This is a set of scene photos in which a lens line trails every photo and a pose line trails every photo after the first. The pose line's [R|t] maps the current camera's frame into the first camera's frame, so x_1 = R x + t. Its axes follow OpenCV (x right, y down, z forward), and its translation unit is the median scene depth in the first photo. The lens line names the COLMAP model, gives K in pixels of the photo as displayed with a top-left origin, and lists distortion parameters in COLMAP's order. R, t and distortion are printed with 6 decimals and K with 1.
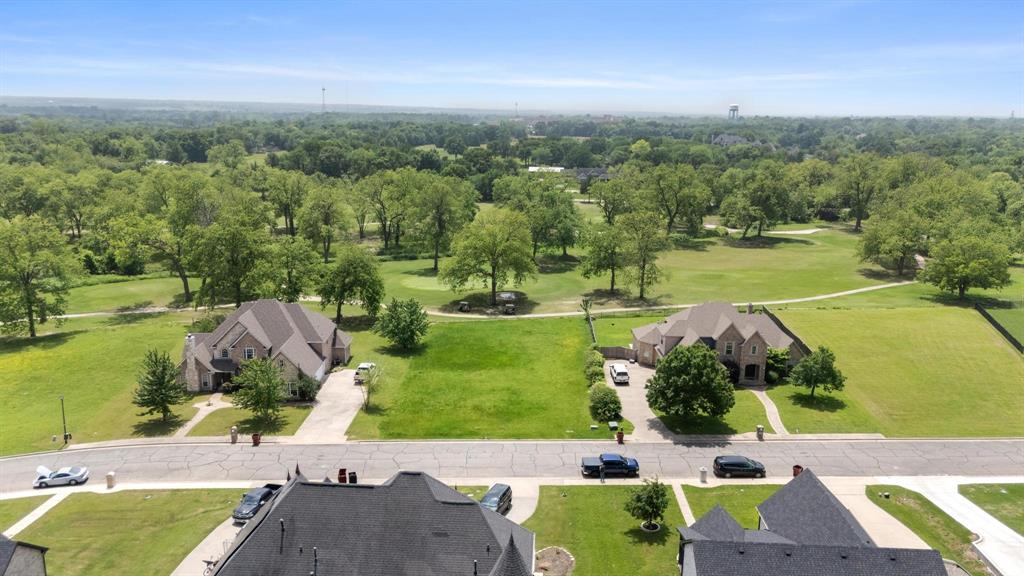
lens RADIAL K [[697.1, 0, 510.4], [0, 697.1, 287.8], [0, 0, 1]] dist [0.022854, -0.006841]
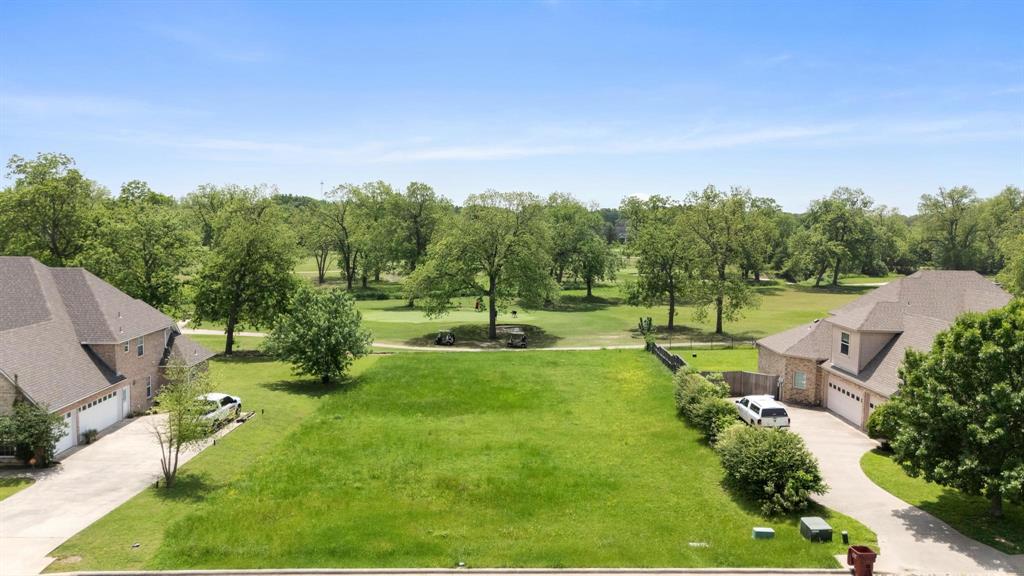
lens RADIAL K [[697.1, 0, 514.1], [0, 697.1, 286.3], [0, 0, 1]] dist [0.022854, -0.006841]
pose [[0.999992, 0.001684, 0.003682, -0.008942], [-0.001092, 0.987884, -0.155191, 0.107238], [-0.003899, 0.155185, 0.987878, 0.511978]]
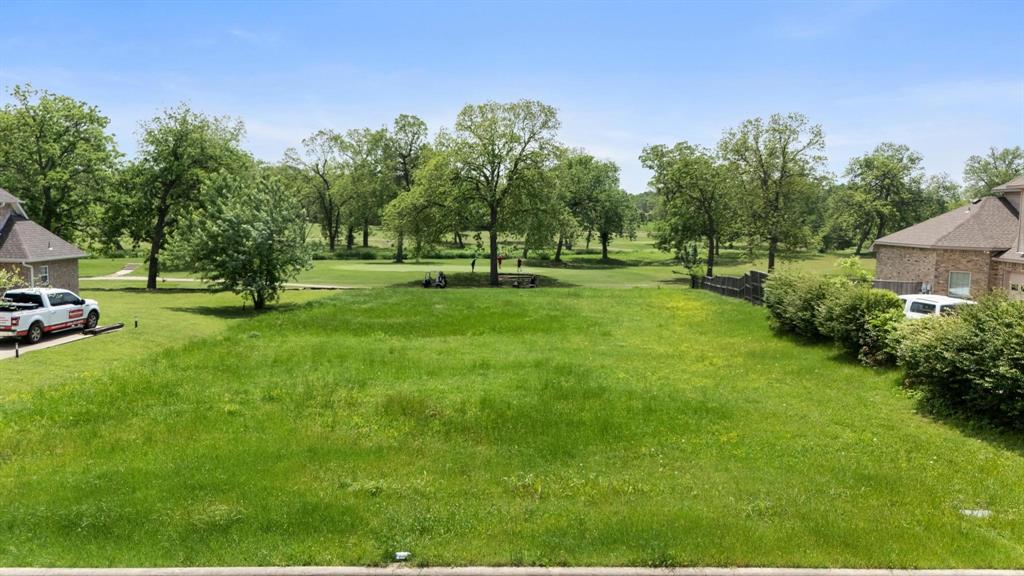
lens RADIAL K [[697.1, 0, 512.1], [0, 697.1, 288.1], [0, 0, 1]] dist [0.022854, -0.006841]
pose [[0.999994, 0.001839, -0.003054, -0.012014], [-0.002284, 0.988247, -0.152847, 0.148508], [0.002737, 0.152853, 0.988245, 0.689894]]
